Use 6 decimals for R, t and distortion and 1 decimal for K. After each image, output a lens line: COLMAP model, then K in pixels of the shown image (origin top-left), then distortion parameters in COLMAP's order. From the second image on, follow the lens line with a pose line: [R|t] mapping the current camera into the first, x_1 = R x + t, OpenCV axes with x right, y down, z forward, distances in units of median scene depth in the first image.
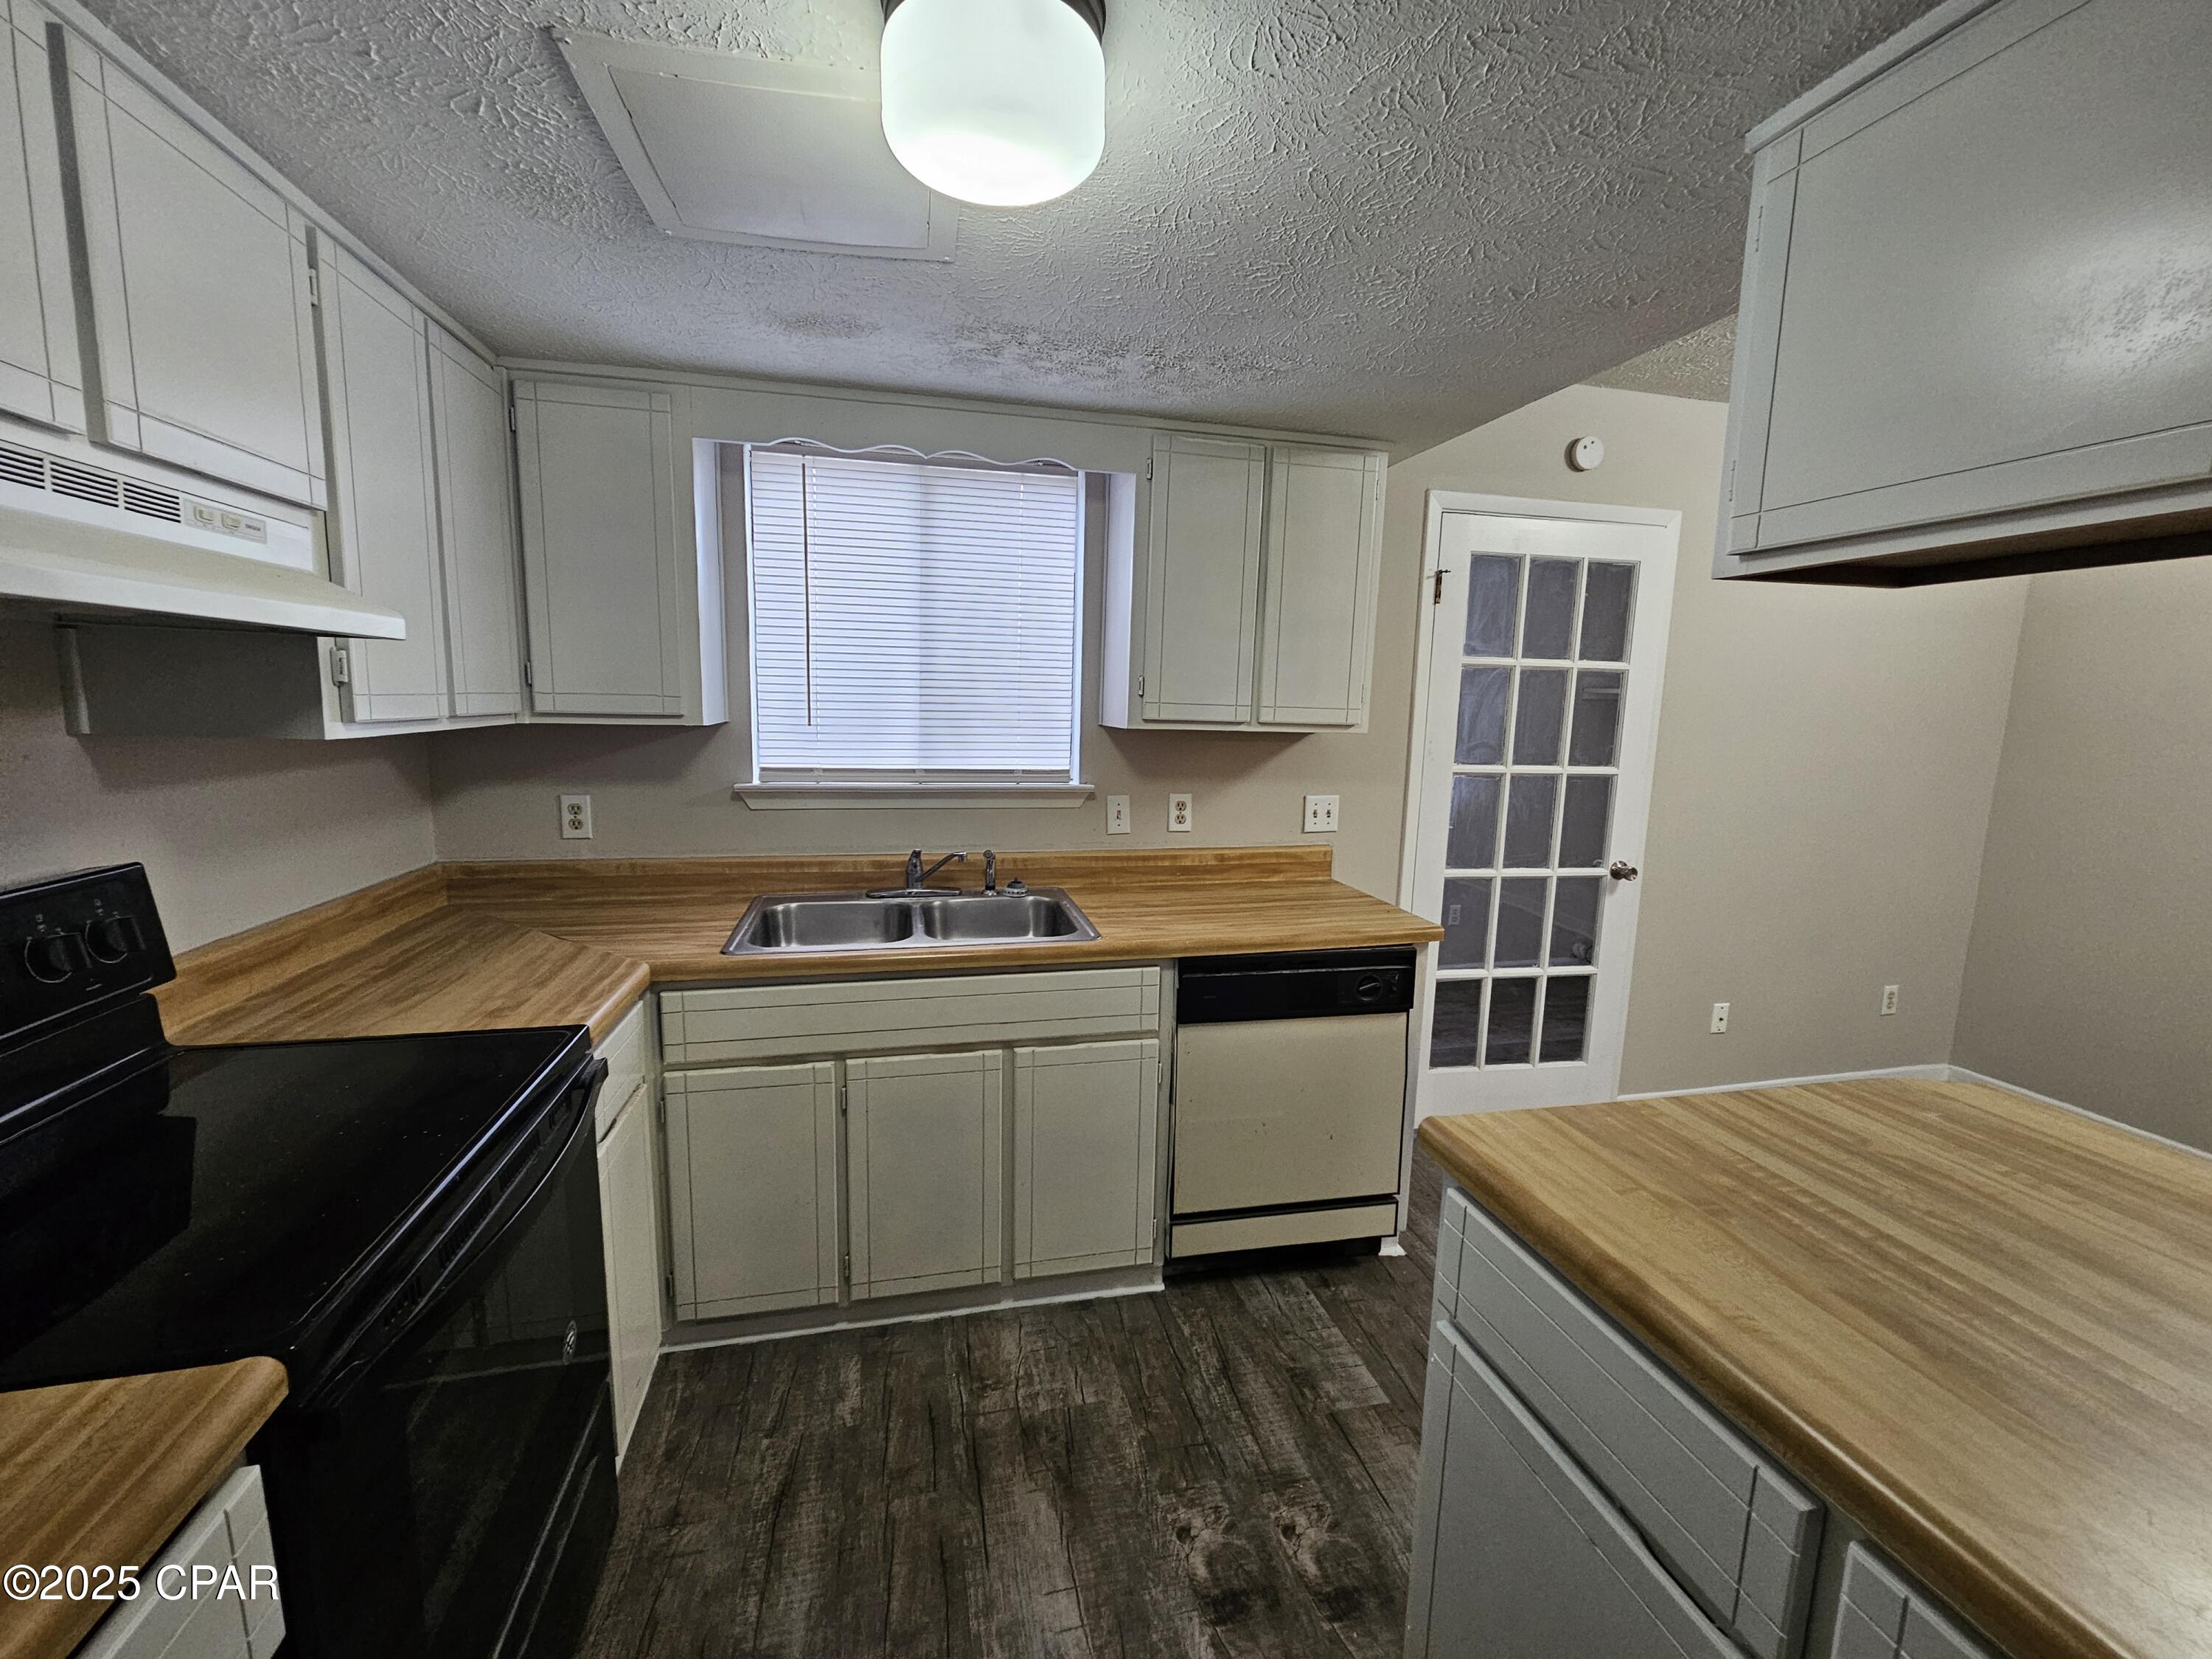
lens RADIAL K [[899.7, 0, 1111.5], [0, 899.7, 825.6], [0, 0, 1]] dist [0.000855, 0.000583]
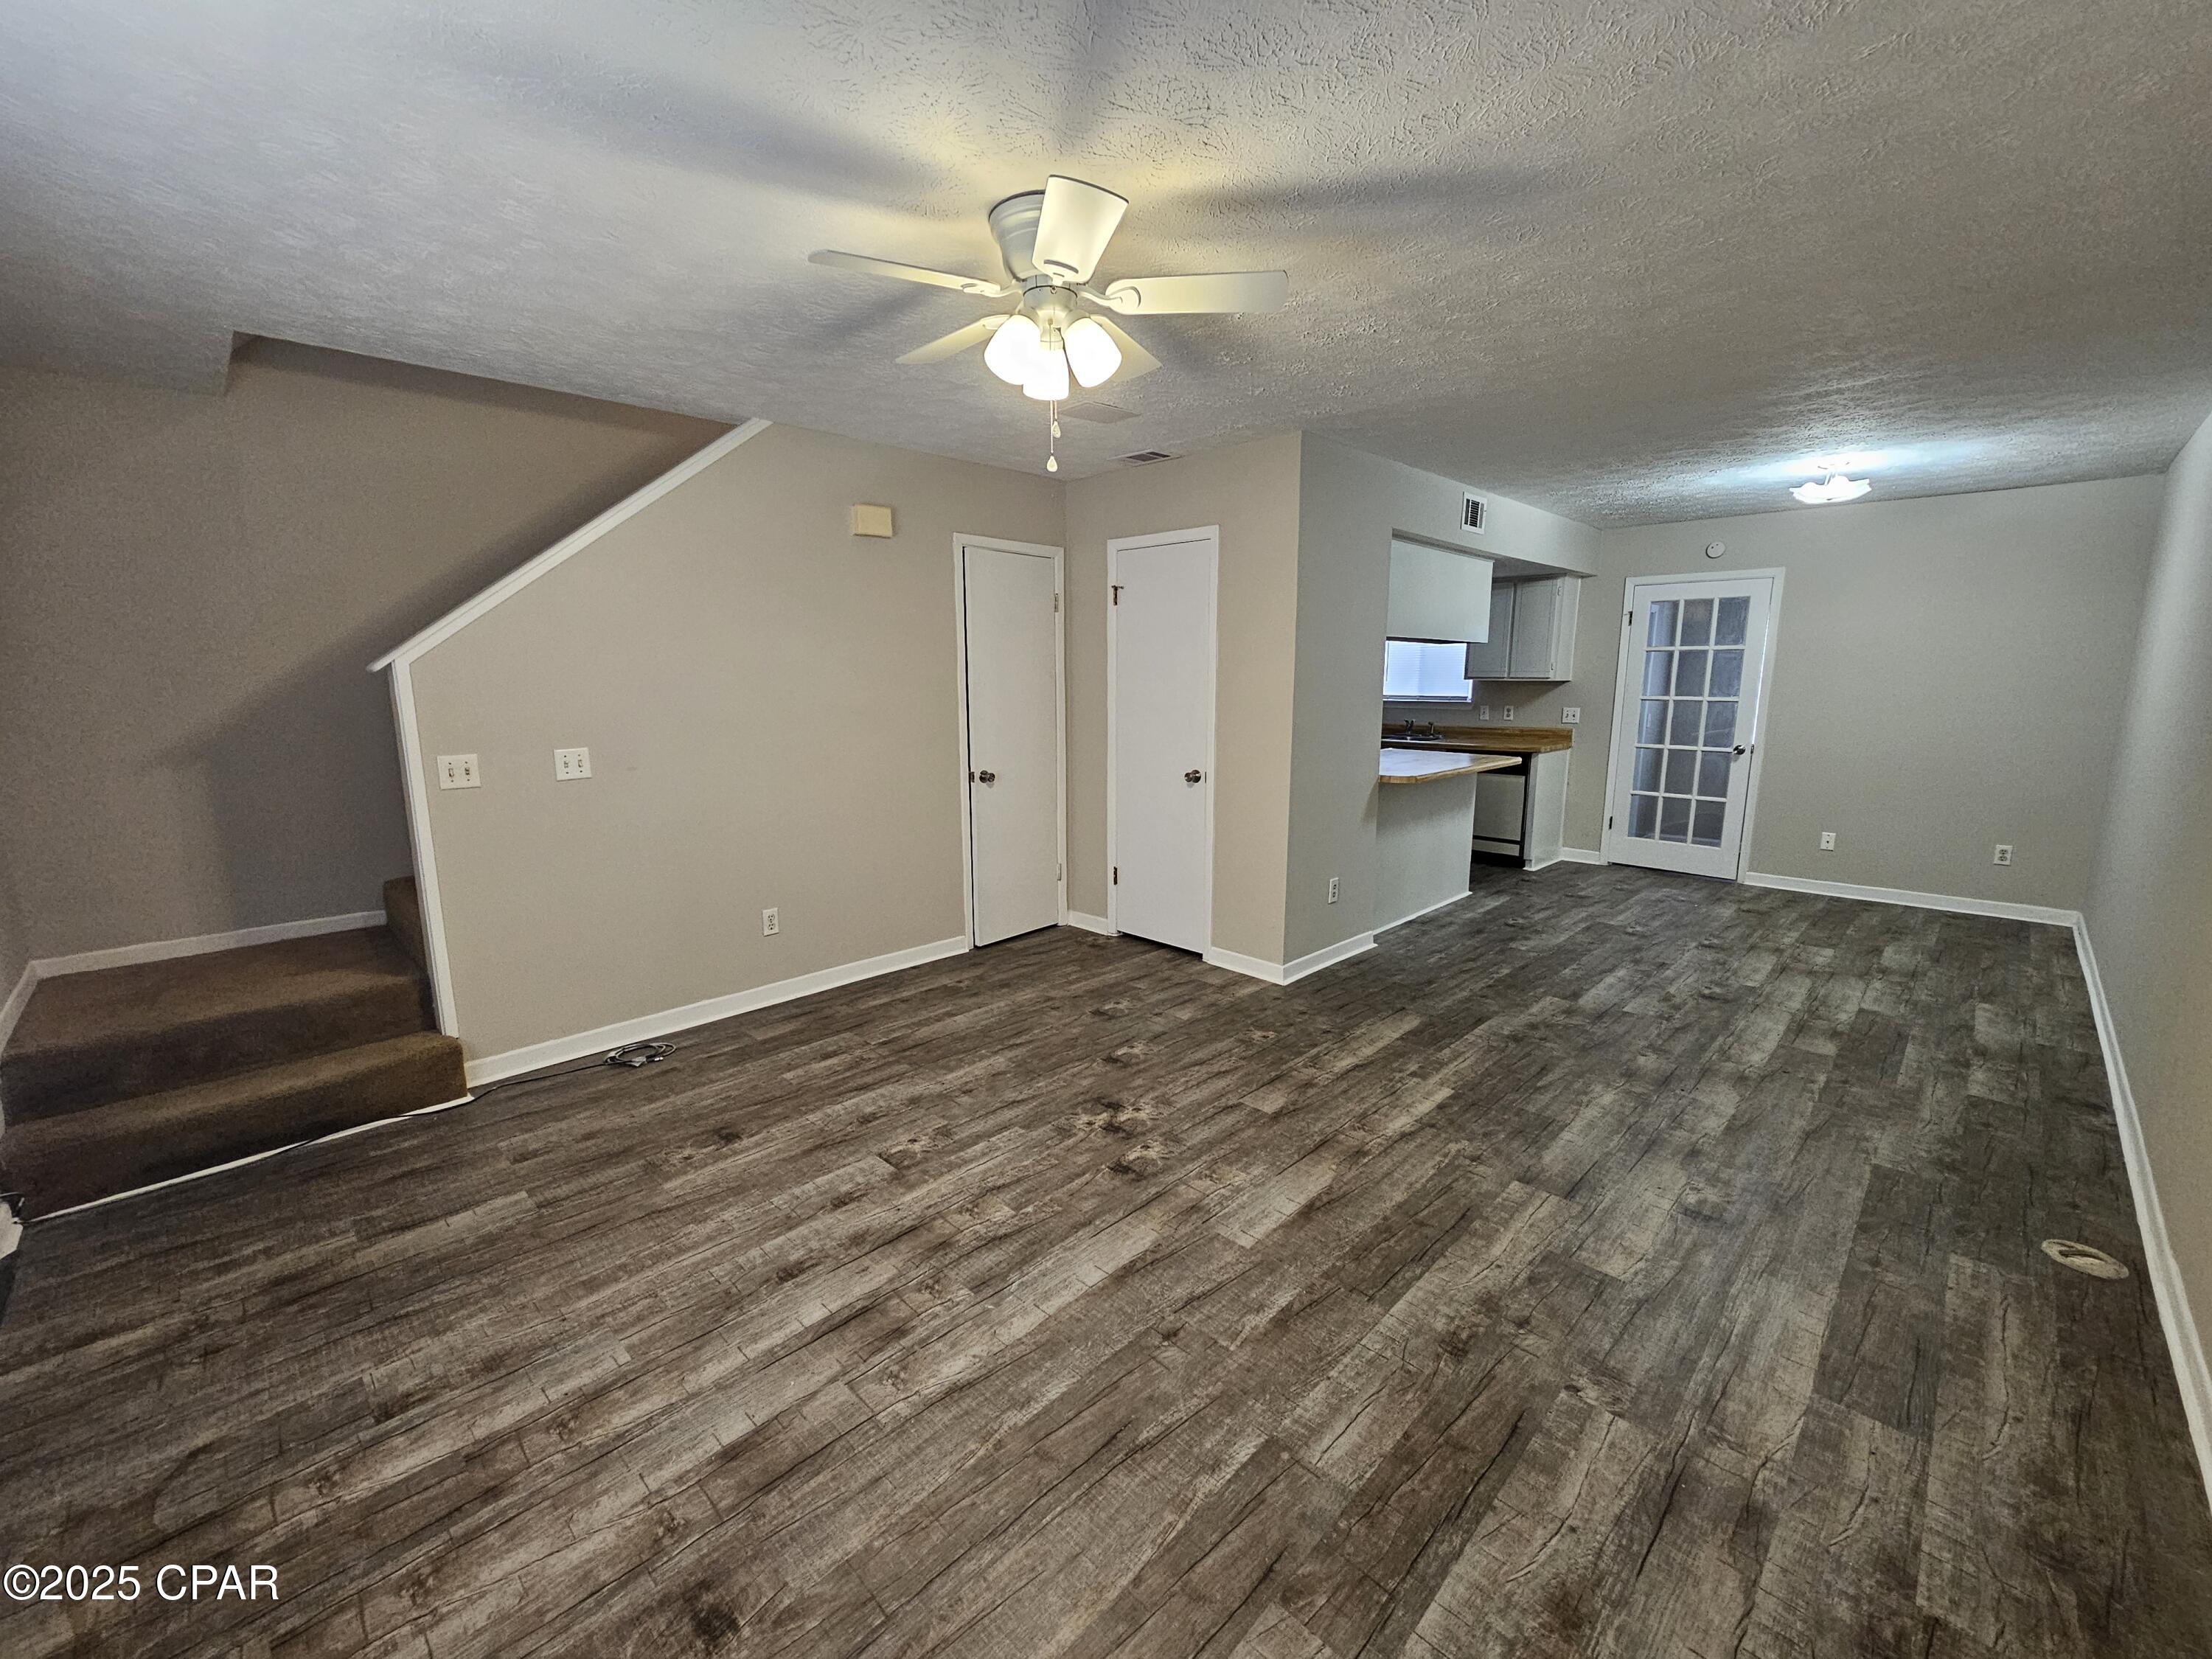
lens RADIAL K [[899.7, 0, 1111.0], [0, 899.7, 829.0], [0, 0, 1]] dist [0.000855, 0.000583]
pose [[0.524396, 0.119135, -0.843099, 1.691722], [-0.105392, 0.991631, 0.074572, 0.244920], [0.844927, 0.049751, 0.532563, -1.352195]]
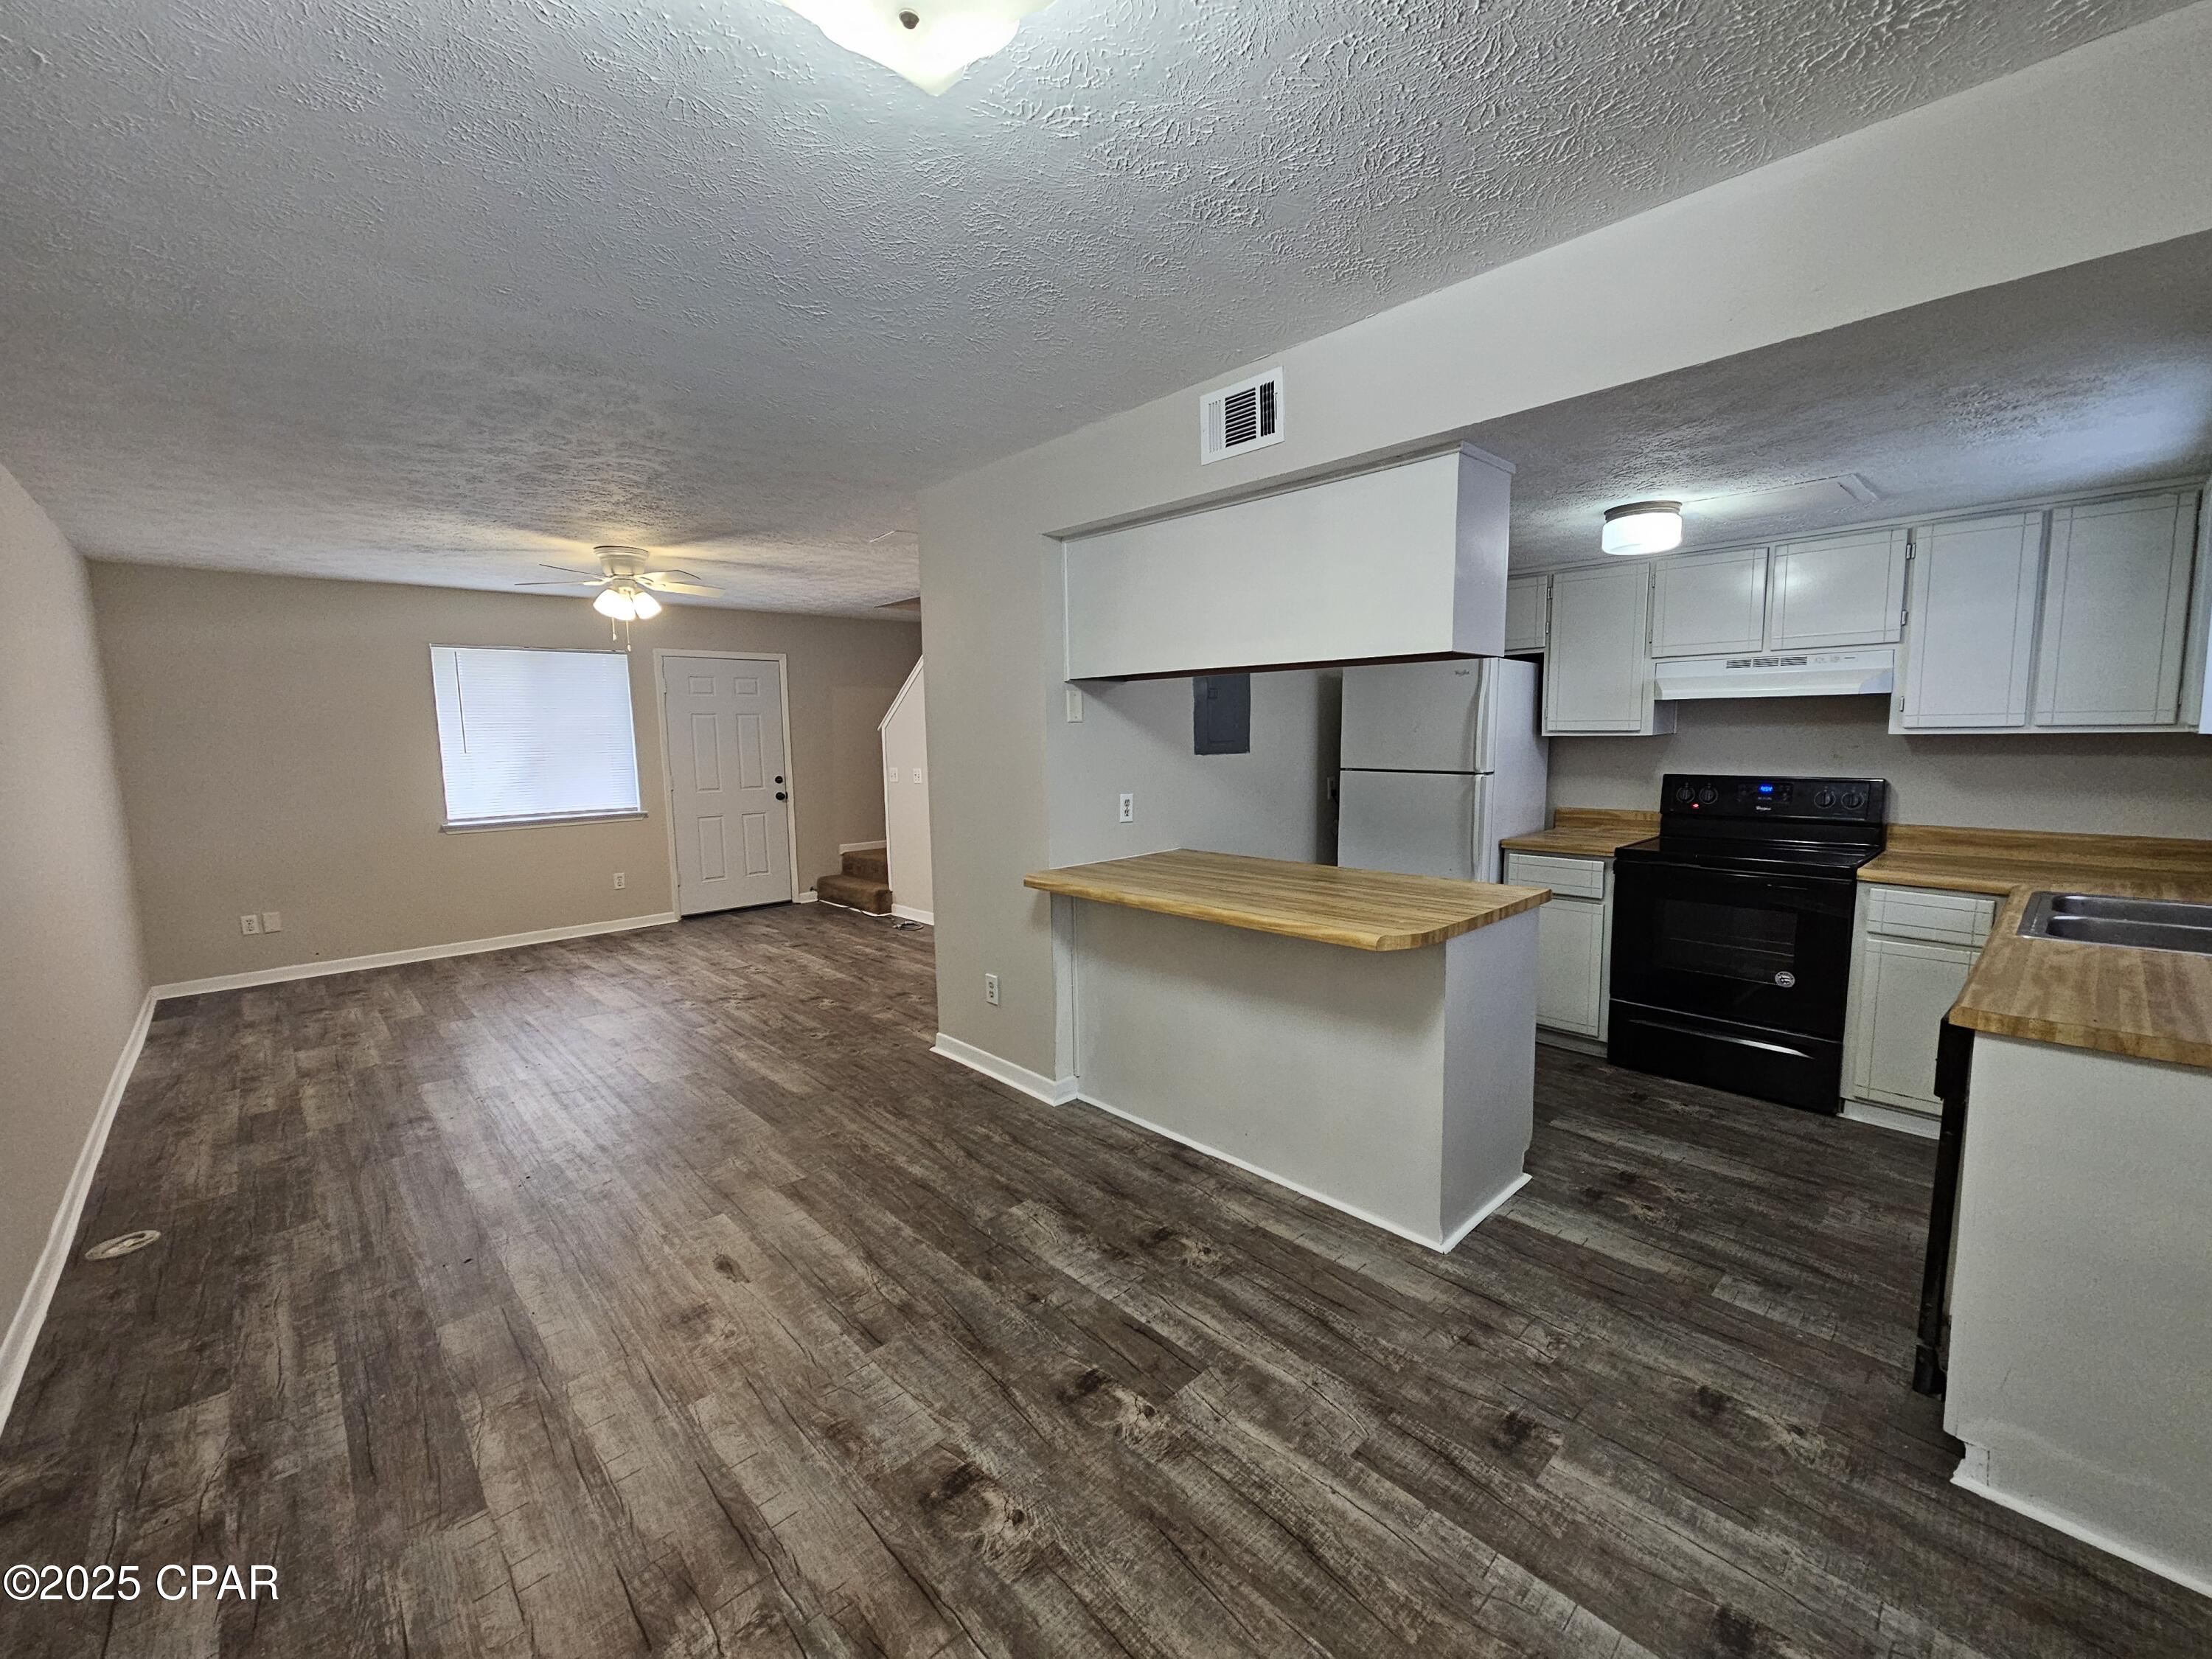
lens RADIAL K [[899.7, 0, 1089.6], [0, 899.7, 831.6], [0, 0, 1]] dist [0.000855, 0.000583]
pose [[-0.874331, 0.045122, -0.483227, 1.070592], [-0.073348, 0.971947, 0.223470, -0.108847], [0.479755, 0.230831, -0.846494, 1.000650]]
